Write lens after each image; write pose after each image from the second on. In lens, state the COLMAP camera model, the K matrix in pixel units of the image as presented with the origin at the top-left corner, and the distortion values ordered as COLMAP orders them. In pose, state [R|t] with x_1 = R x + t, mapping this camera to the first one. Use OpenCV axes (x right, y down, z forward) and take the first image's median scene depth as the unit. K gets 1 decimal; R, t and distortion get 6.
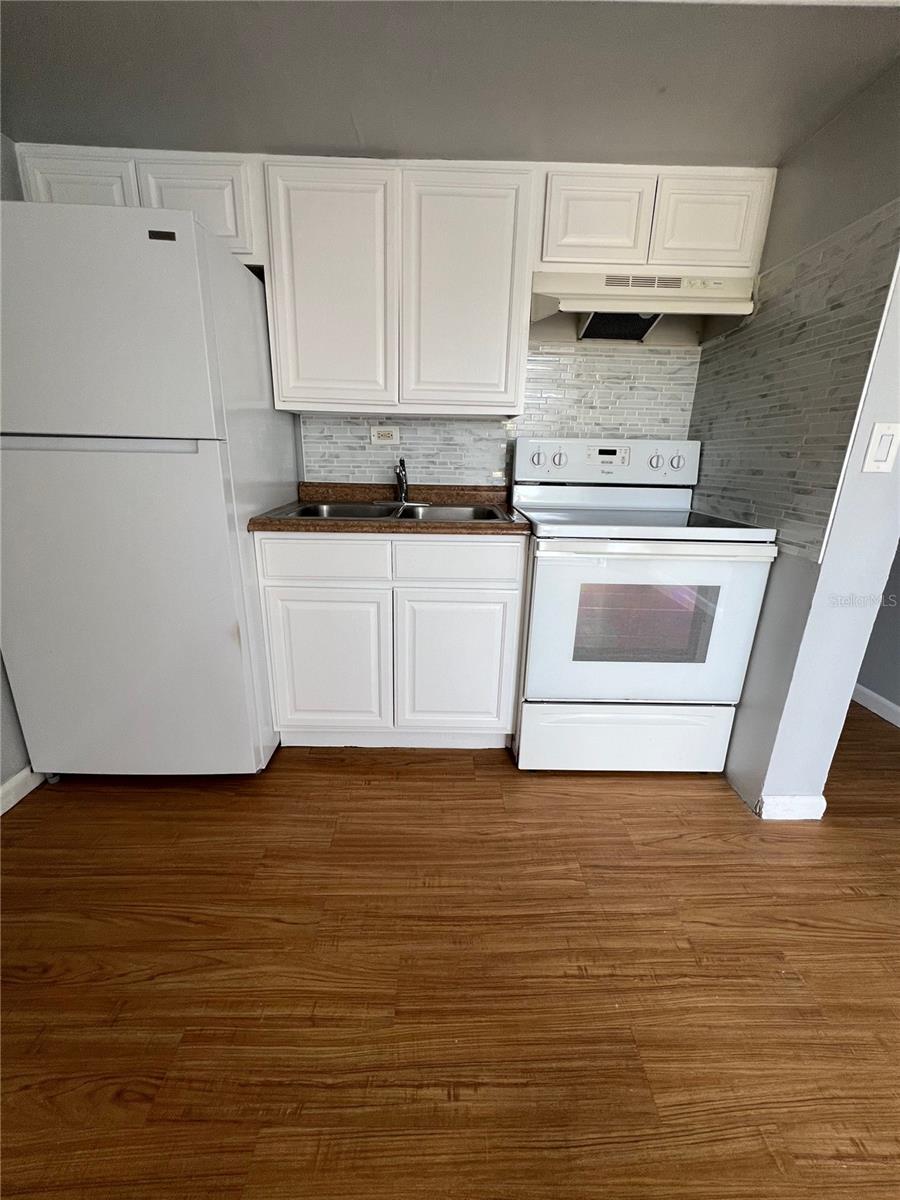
lens RADIAL K [[485.5, 0, 454.3], [0, 485.5, 605.2], [0, 0, 1]] dist [-0.000032, 0.000041]
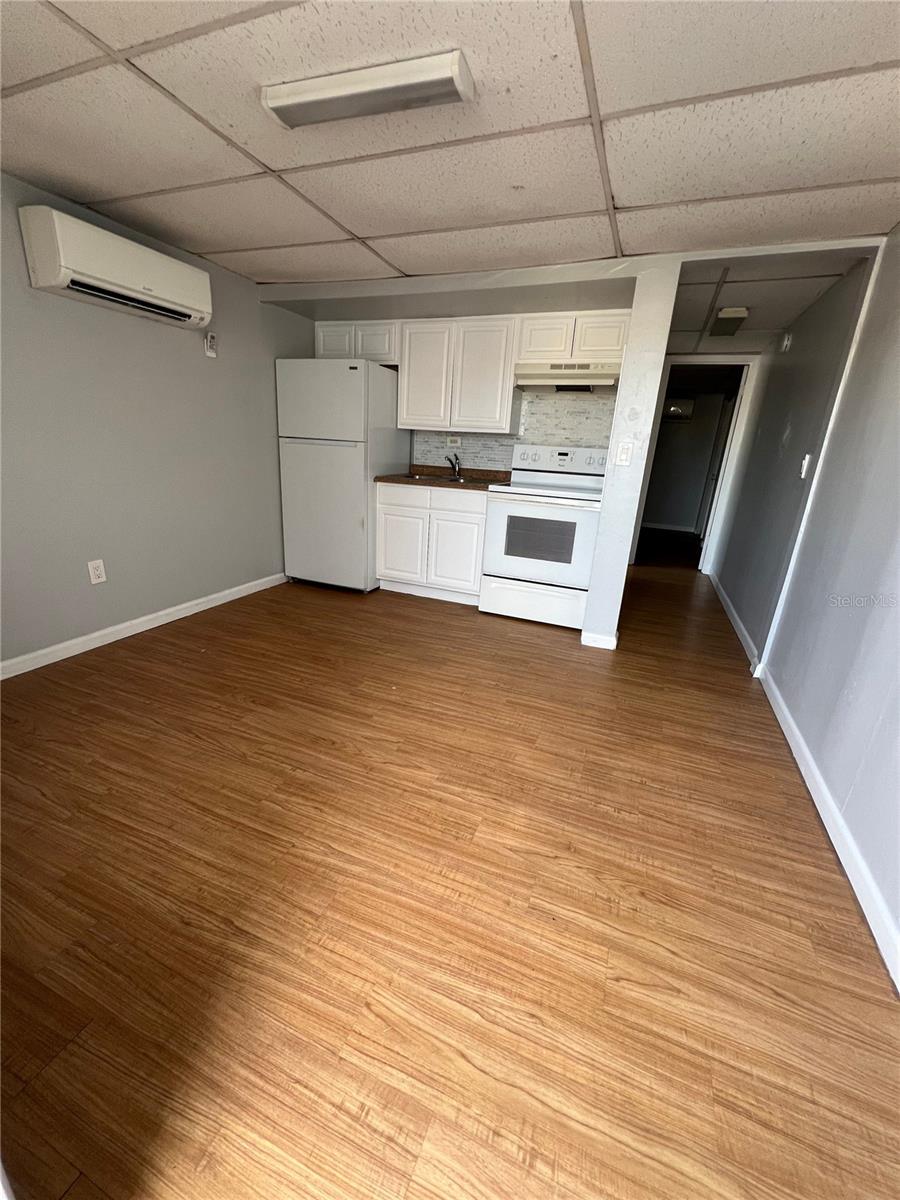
lens RADIAL K [[485.5, 0, 454.3], [0, 485.5, 605.2], [0, 0, 1]] dist [-0.000032, 0.000041]
pose [[0.922557, 0.146600, -0.356927, 0.799247], [-0.148420, 0.988670, 0.022451, 0.305907], [0.356175, 0.032263, 0.933862, -0.956902]]
